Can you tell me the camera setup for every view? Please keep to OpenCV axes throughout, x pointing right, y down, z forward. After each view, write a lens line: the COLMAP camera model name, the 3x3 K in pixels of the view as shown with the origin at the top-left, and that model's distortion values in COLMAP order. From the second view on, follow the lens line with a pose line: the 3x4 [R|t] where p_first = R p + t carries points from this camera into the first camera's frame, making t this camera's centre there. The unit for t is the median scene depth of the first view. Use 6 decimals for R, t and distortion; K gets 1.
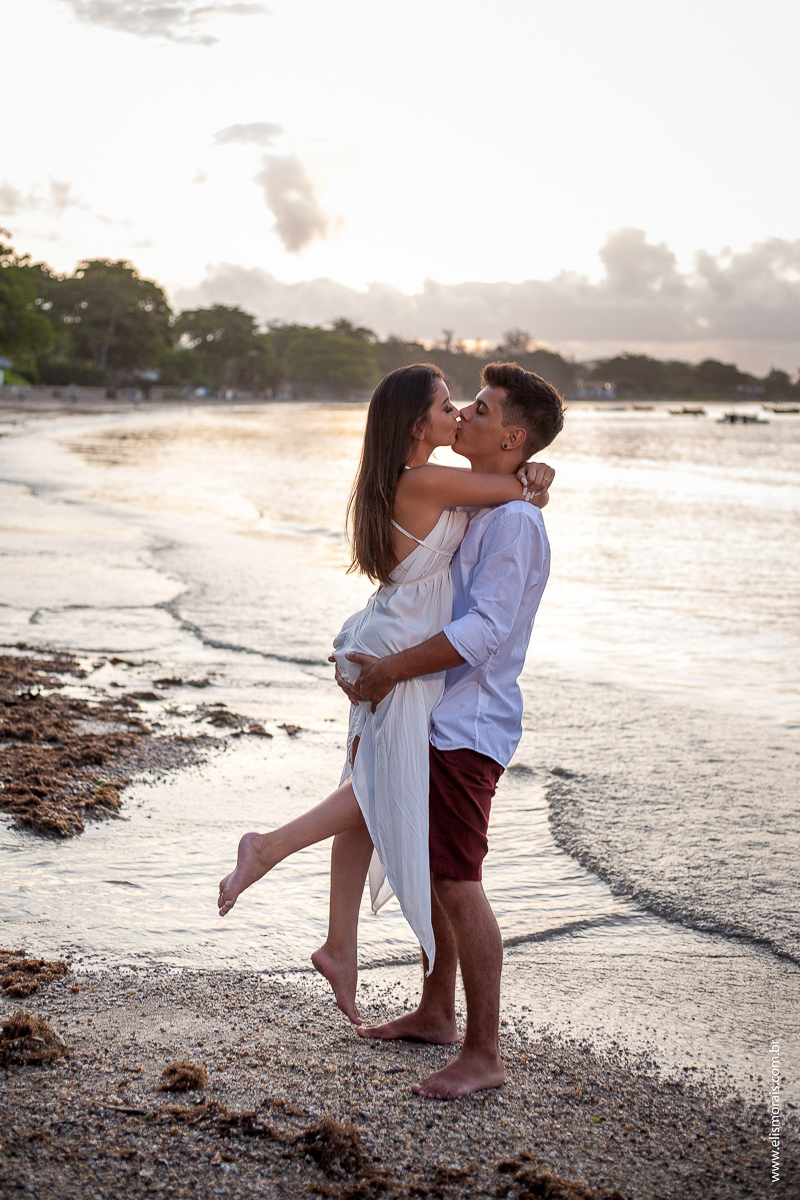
lens RADIAL K [[1840.8, 0, 405.9], [0, 1840.8, 532.8], [0, 0, 1]] dist [-0.091076, 0.000000]
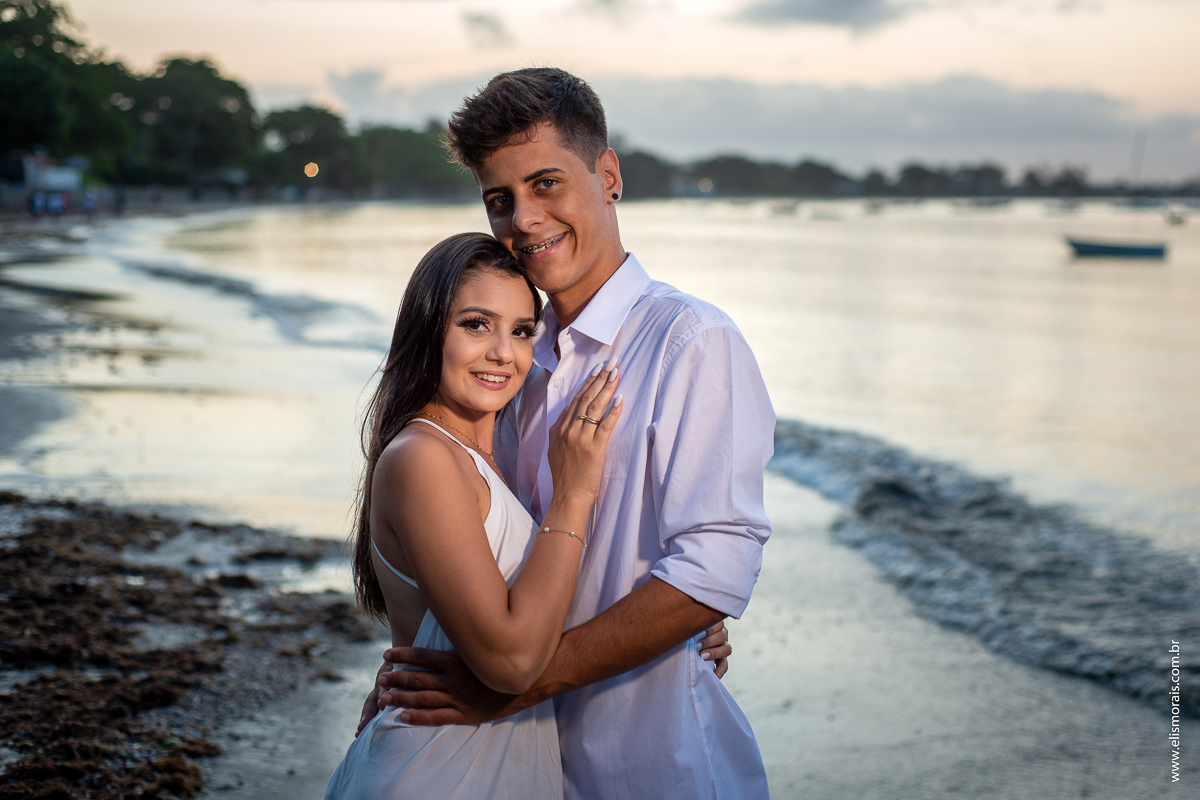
lens RADIAL K [[1840.8, 0, 643.9], [0, 1840.8, 448.6], [0, 0, 1]] dist [-0.091076, 0.000000]
pose [[0.996885, -0.017793, 0.076839, -0.040215], [0.012996, 0.997961, 0.062482, -0.007687], [-0.077794, -0.061288, 0.995084, 0.305145]]
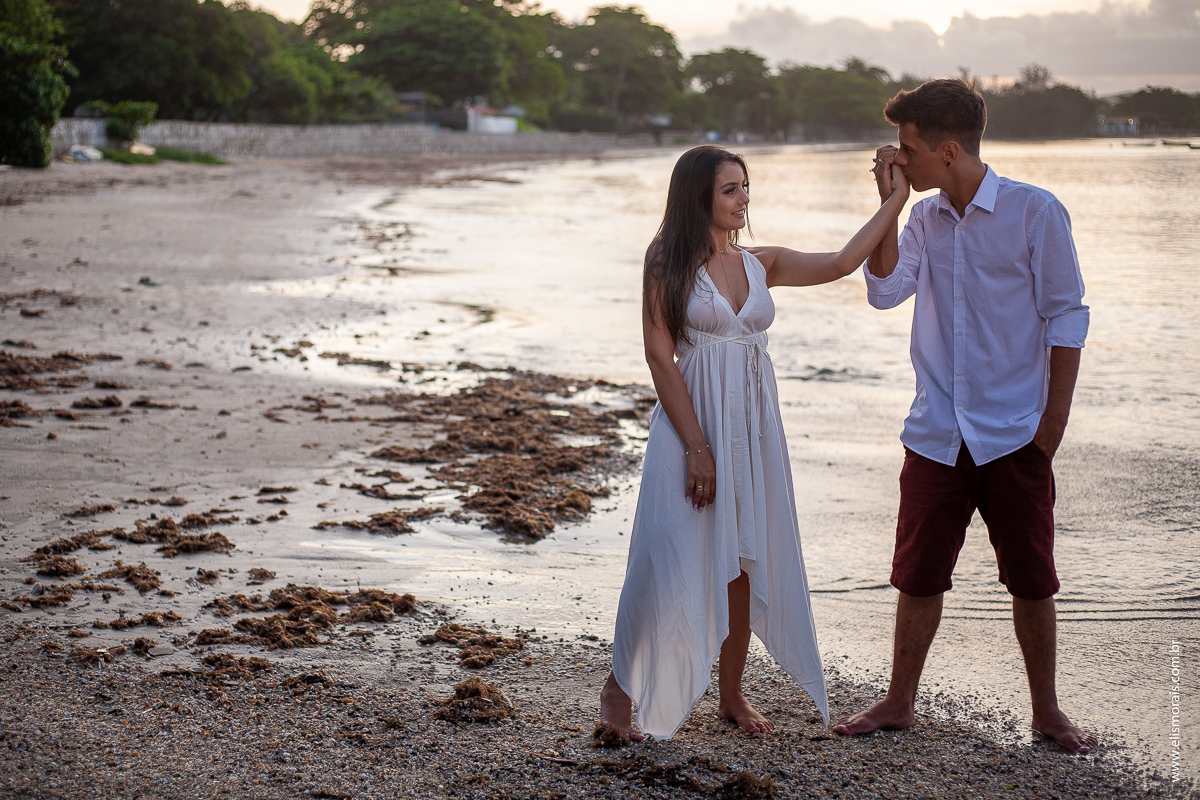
lens RADIAL K [[1840.8, 0, 598.6], [0, 1840.8, 392.3], [0, 0, 1]] dist [-0.091076, 0.000000]
pose [[0.984630, -0.001934, -0.174641, 0.028054], [0.012738, 0.998071, 0.060765, 0.016168], [0.174187, -0.062056, 0.982755, -0.023813]]
